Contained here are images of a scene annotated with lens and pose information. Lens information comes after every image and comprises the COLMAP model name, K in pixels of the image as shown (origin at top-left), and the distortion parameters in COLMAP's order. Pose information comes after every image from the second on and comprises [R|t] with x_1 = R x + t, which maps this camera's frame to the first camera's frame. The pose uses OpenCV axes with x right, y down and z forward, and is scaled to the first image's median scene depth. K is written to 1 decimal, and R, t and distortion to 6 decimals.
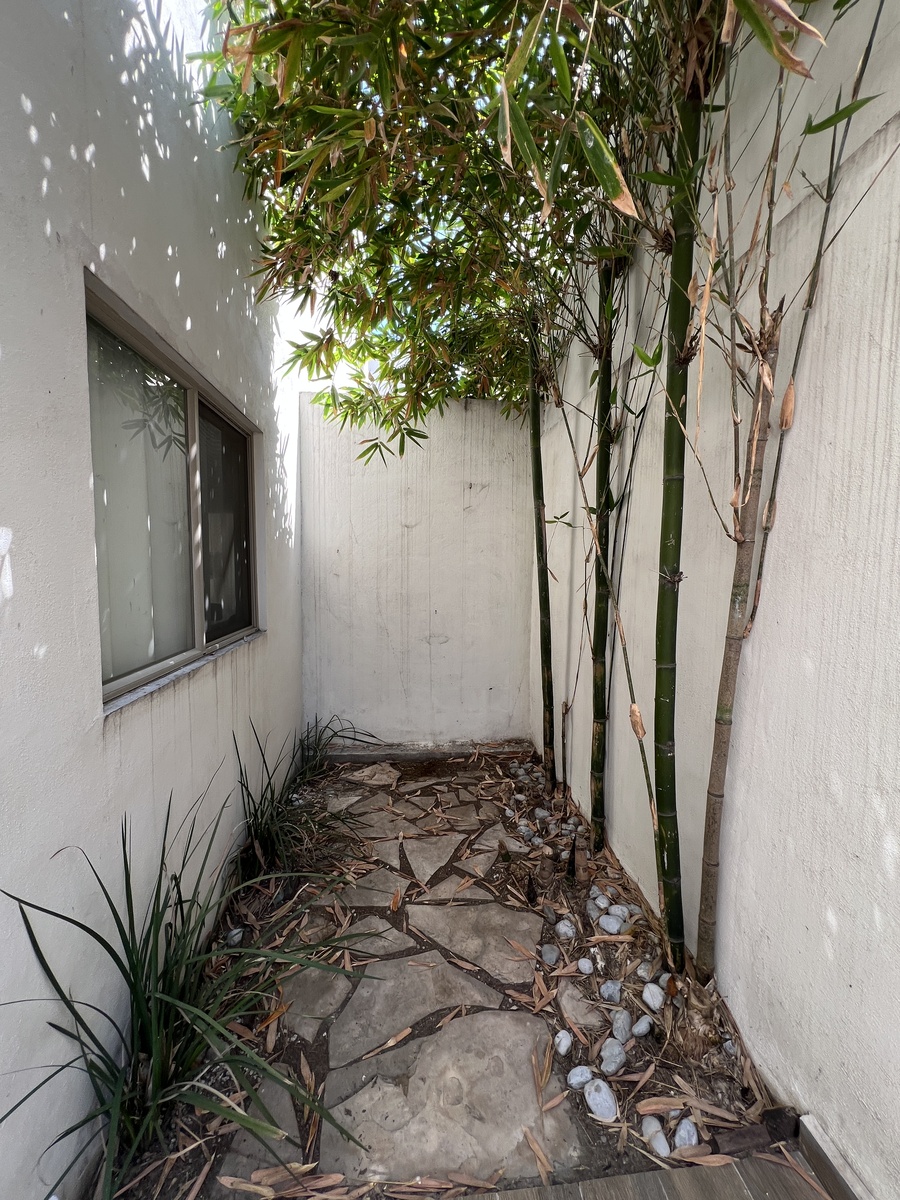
lens RADIAL K [[481.8, 0, 452.1], [0, 481.8, 601.4], [0, 0, 1]] dist [-0.003865, 0.000547]
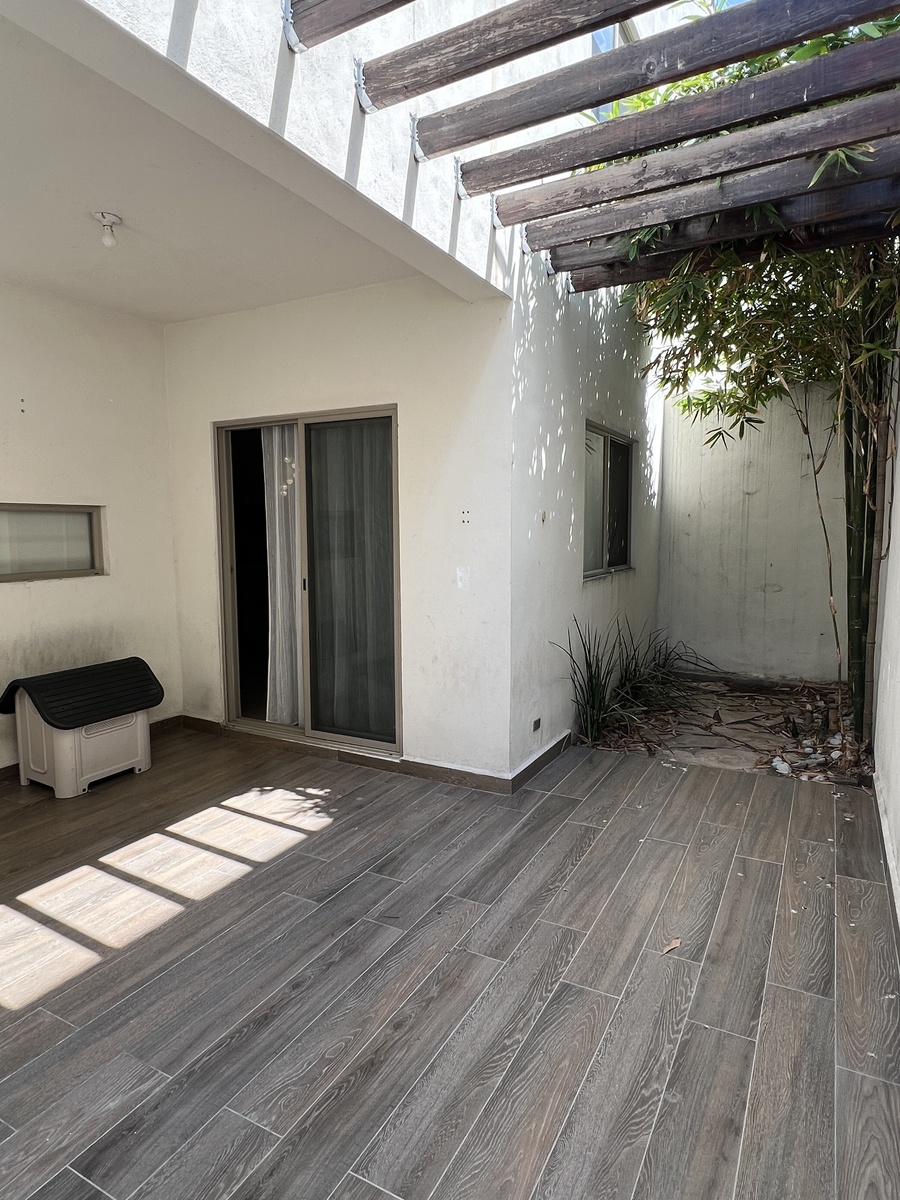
lens RADIAL K [[729.0, 0, 448.7], [0, 729.0, 599.8], [0, 0, 1]] dist [0.003256, 0.000591]
pose [[0.831385, 0.043818, -0.553966, 0.342832], [-0.032648, 0.999016, 0.030023, 0.089661], [0.554737, -0.006874, 0.831998, -1.051653]]
